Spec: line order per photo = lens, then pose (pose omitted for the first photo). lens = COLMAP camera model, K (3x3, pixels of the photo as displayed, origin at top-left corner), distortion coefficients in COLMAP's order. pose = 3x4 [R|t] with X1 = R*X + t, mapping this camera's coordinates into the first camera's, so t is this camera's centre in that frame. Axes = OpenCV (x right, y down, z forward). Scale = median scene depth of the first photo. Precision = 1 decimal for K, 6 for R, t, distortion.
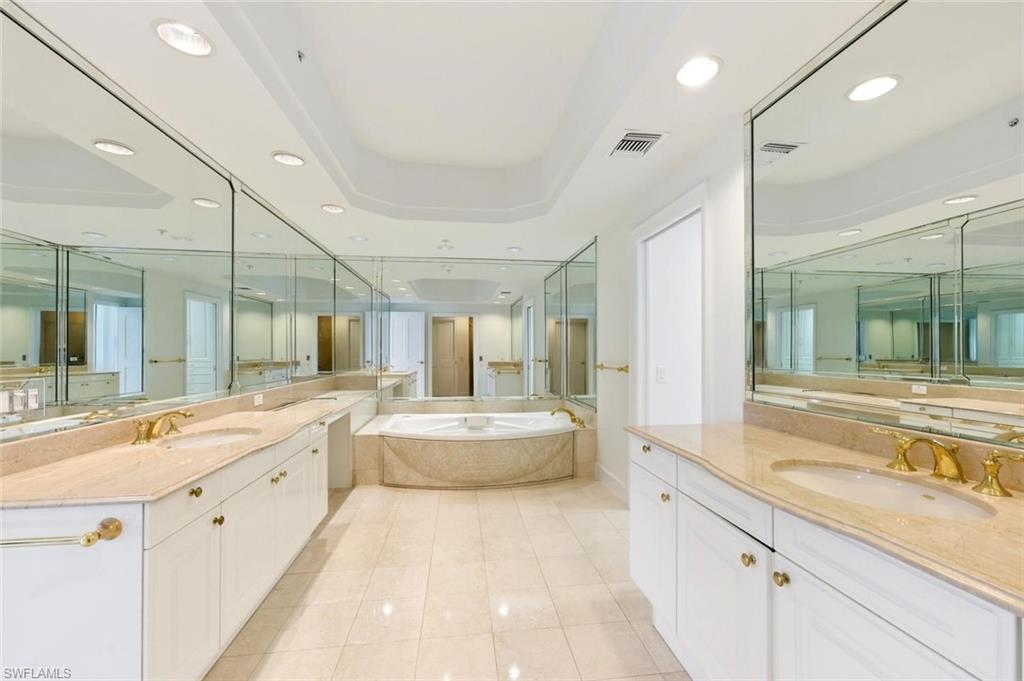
lens RADIAL K [[417.8, 0, 514.7], [0, 417.8, 348.4], [0, 0, 1]] dist [-0.010806, 0.001467]
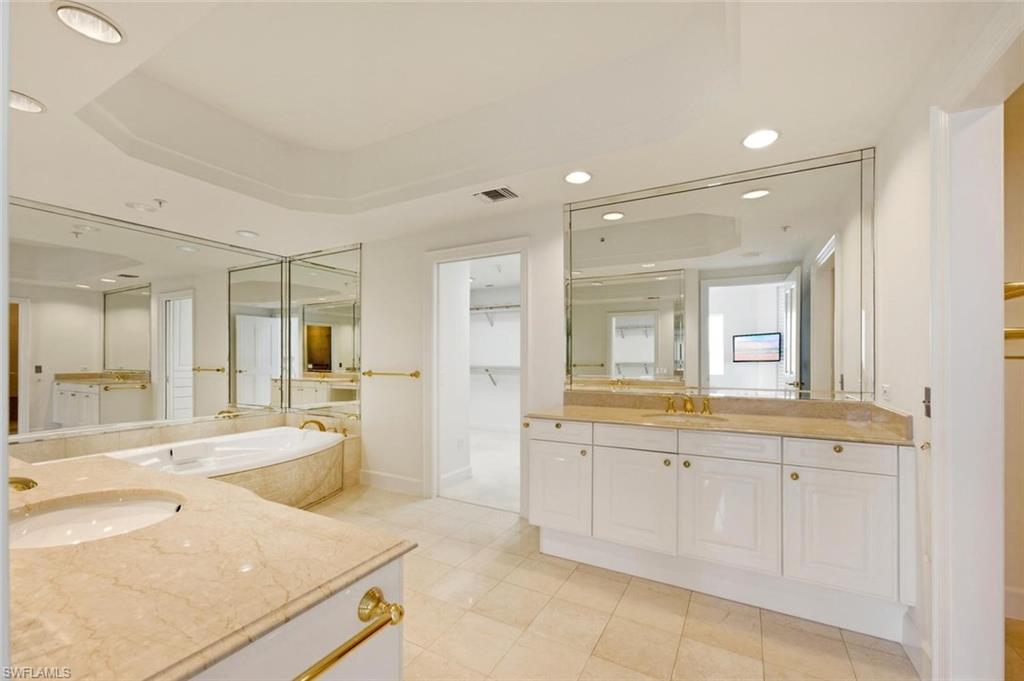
lens RADIAL K [[417.8, 0, 520.0], [0, 417.8, 355.3], [0, 0, 1]] dist [-0.010806, 0.001467]
pose [[0.596111, 0.008244, 0.802860, -0.402351], [-0.007310, 0.999962, -0.004841, 0.002637], [-0.802869, -0.002983, 0.596148, 0.104025]]
